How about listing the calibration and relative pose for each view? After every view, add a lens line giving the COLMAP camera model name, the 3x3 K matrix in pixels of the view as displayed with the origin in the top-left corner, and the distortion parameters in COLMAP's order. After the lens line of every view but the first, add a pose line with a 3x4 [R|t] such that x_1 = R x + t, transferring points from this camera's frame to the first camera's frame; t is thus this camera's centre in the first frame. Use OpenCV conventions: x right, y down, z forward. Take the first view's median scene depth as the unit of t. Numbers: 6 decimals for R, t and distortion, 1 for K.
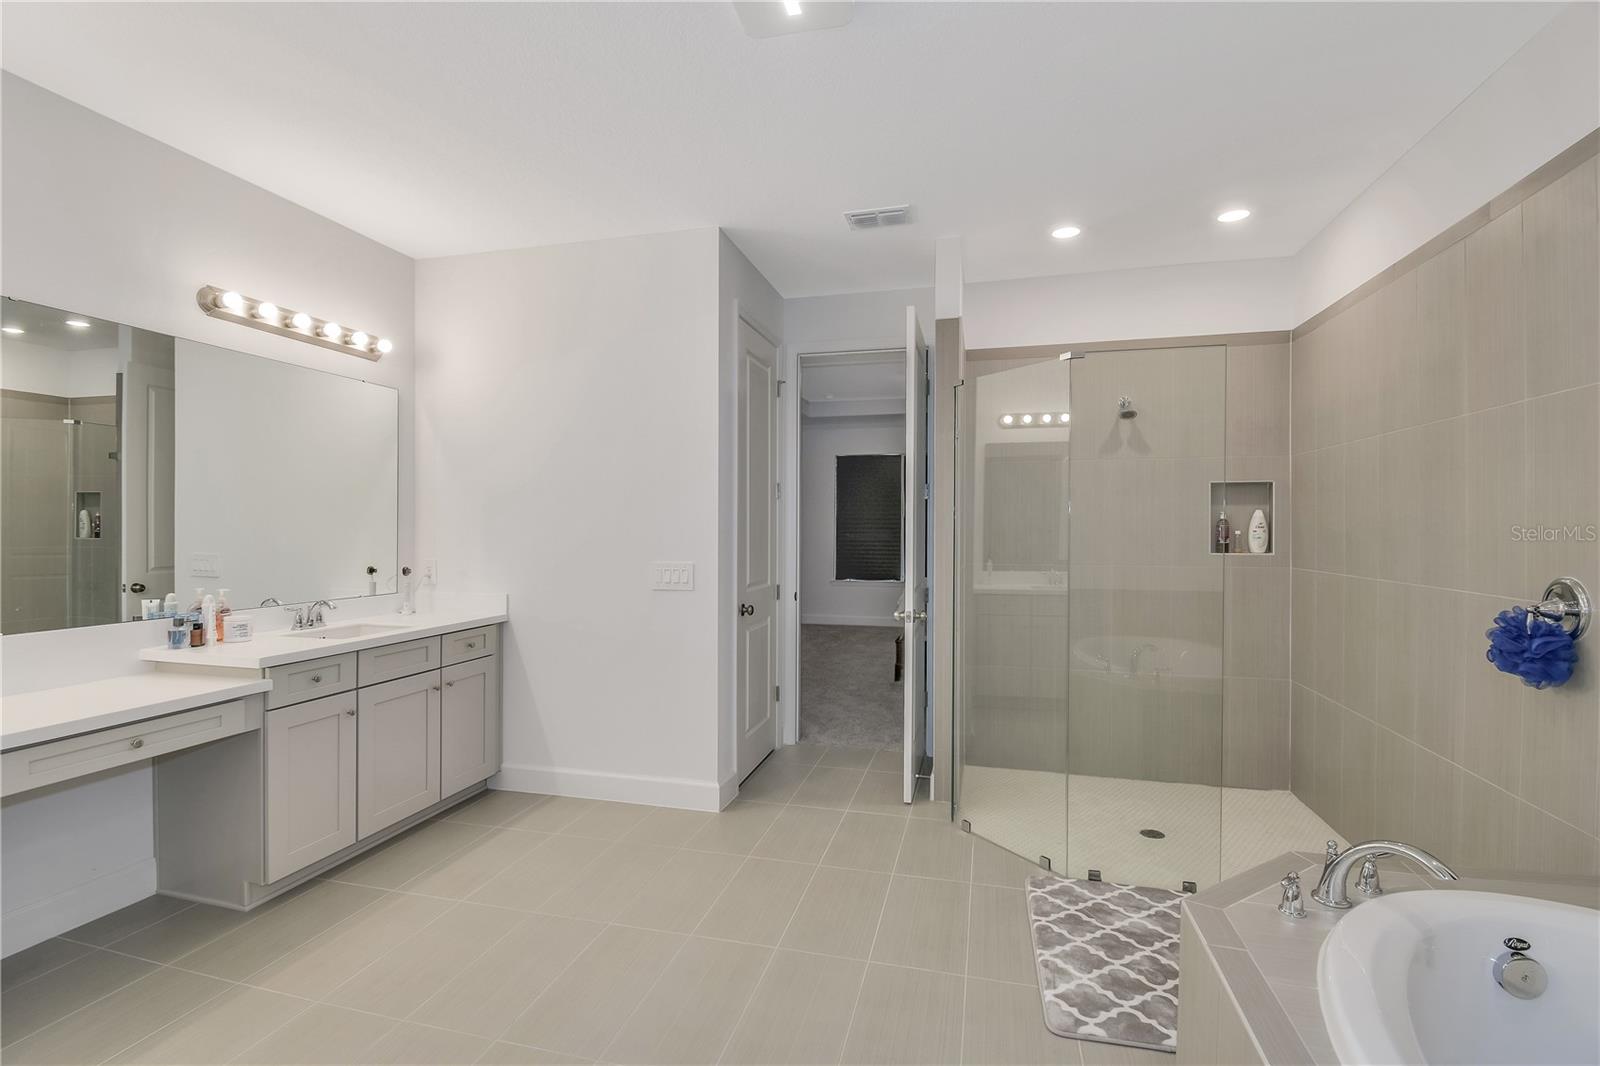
lens RADIAL K [[706.5, 0, 778.8], [0, 706.5, 532.4], [0, 0, 1]] dist [-0.028784, -0.000340]
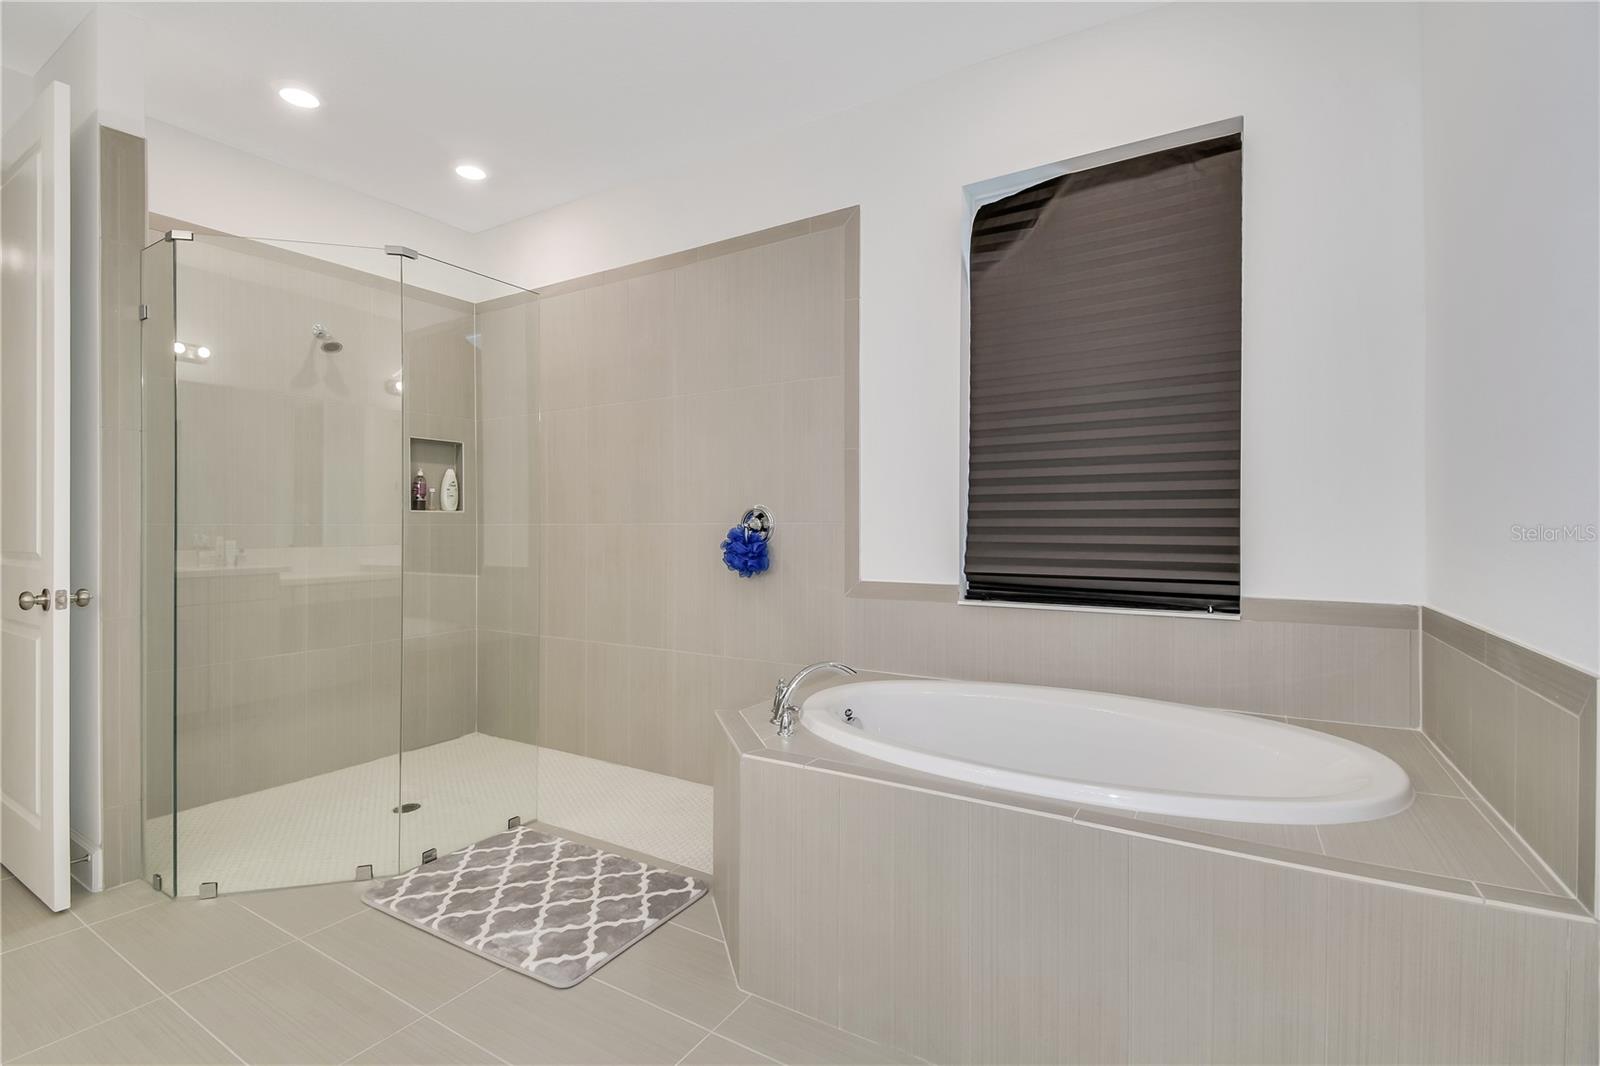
lens RADIAL K [[720.2, 0, 807.6], [0, 720.2, 530.2], [0, 0, 1]] dist [-0.001796, -0.000995]
pose [[0.275368, -0.009474, 0.961292, -0.309902], [0.002721, 0.999955, 0.009076, 0.081616], [-0.961335, 0.000117, 0.275381, 0.318440]]
